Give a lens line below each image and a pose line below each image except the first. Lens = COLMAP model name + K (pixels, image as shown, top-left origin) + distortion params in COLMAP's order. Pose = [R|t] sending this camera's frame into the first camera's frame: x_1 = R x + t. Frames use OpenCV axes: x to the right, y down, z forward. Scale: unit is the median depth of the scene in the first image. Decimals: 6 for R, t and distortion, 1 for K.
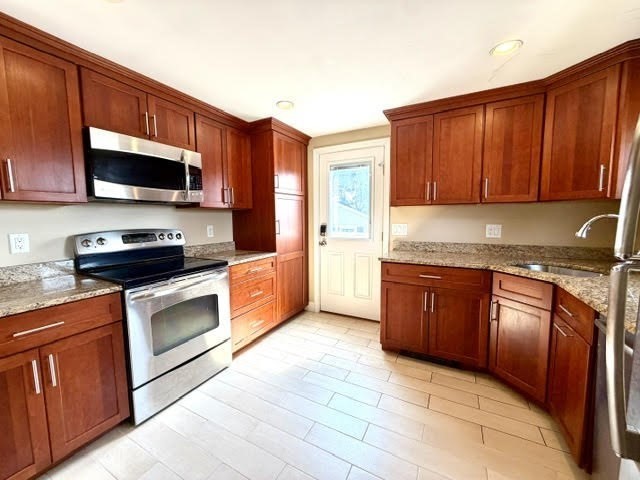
lens RADIAL K [[253.1, 0, 317.9], [0, 253.1, 240.2], [0, 0, 1]] dist [-0.004335, -0.000327]
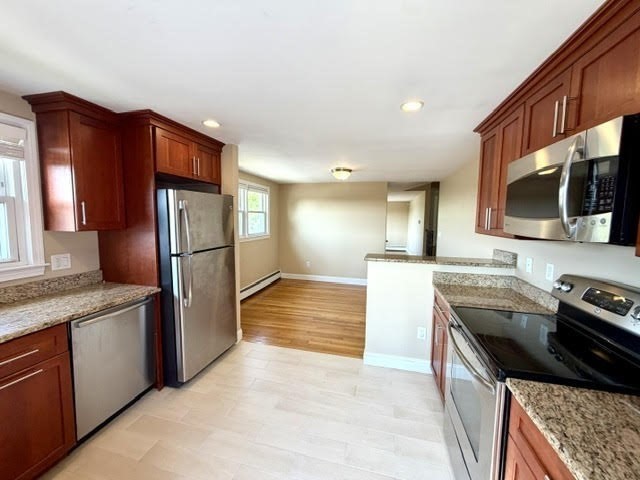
lens RADIAL K [[253.1, 0, 318.0], [0, 253.1, 241.6], [0, 0, 1]] dist [-0.004335, -0.000327]
pose [[-0.970968, 0.019122, -0.238442, 0.057726], [-0.024249, 0.983796, 0.177643, -0.187556], [0.237975, 0.178267, -0.954771, 1.146204]]
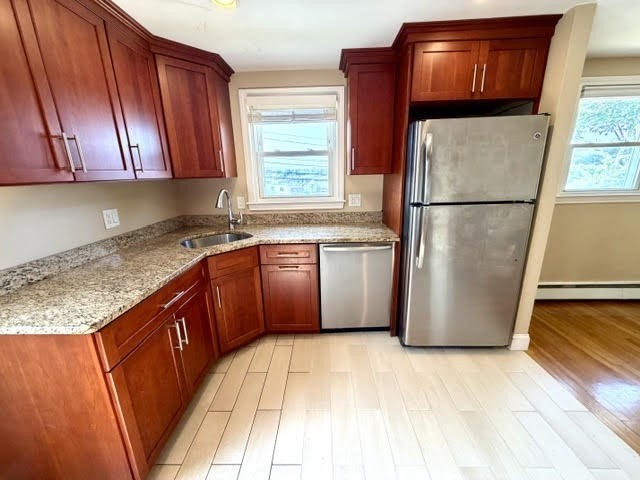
lens RADIAL K [[253.1, 0, 318.8], [0, 253.1, 239.9], [0, 0, 1]] dist [-0.004335, -0.000327]
pose [[-0.449505, -0.208141, 0.868690, -0.203557], [0.107736, 0.952744, 0.284029, -0.117306], [-0.886757, 0.221262, -0.405838, 0.783871]]
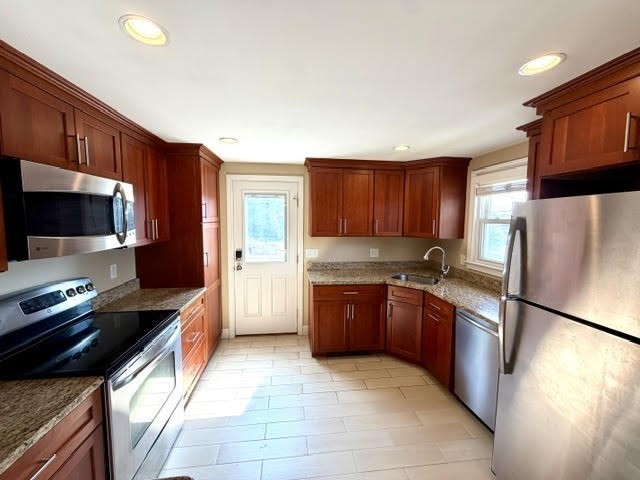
lens RADIAL K [[253.1, 0, 319.4], [0, 253.1, 238.1], [0, 0, 1]] dist [-0.004335, -0.000327]
pose [[0.817089, -0.027592, 0.575851, -0.399341], [0.035197, 0.999378, -0.002056, -0.129161], [-0.575436, 0.021948, 0.817552, -0.010941]]
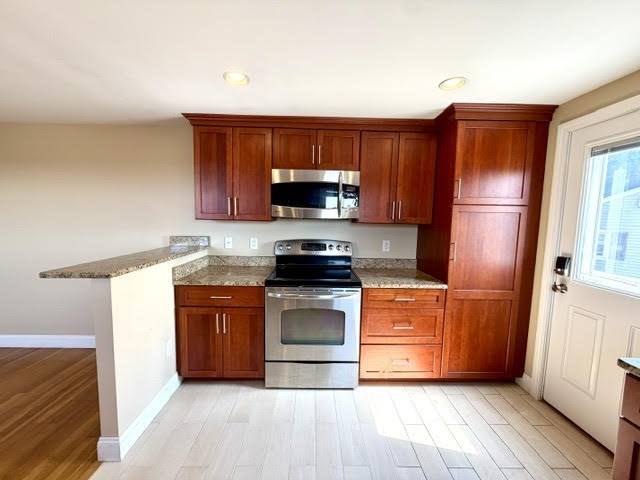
lens RADIAL K [[253.1, 0, 317.8], [0, 253.1, 240.6], [0, 0, 1]] dist [-0.004335, -0.000327]
pose [[0.489904, 0.101470, -0.865851, 0.320908], [-0.103563, 0.992944, 0.057768, -0.095548], [0.865603, 0.061370, 0.496956, 0.331092]]
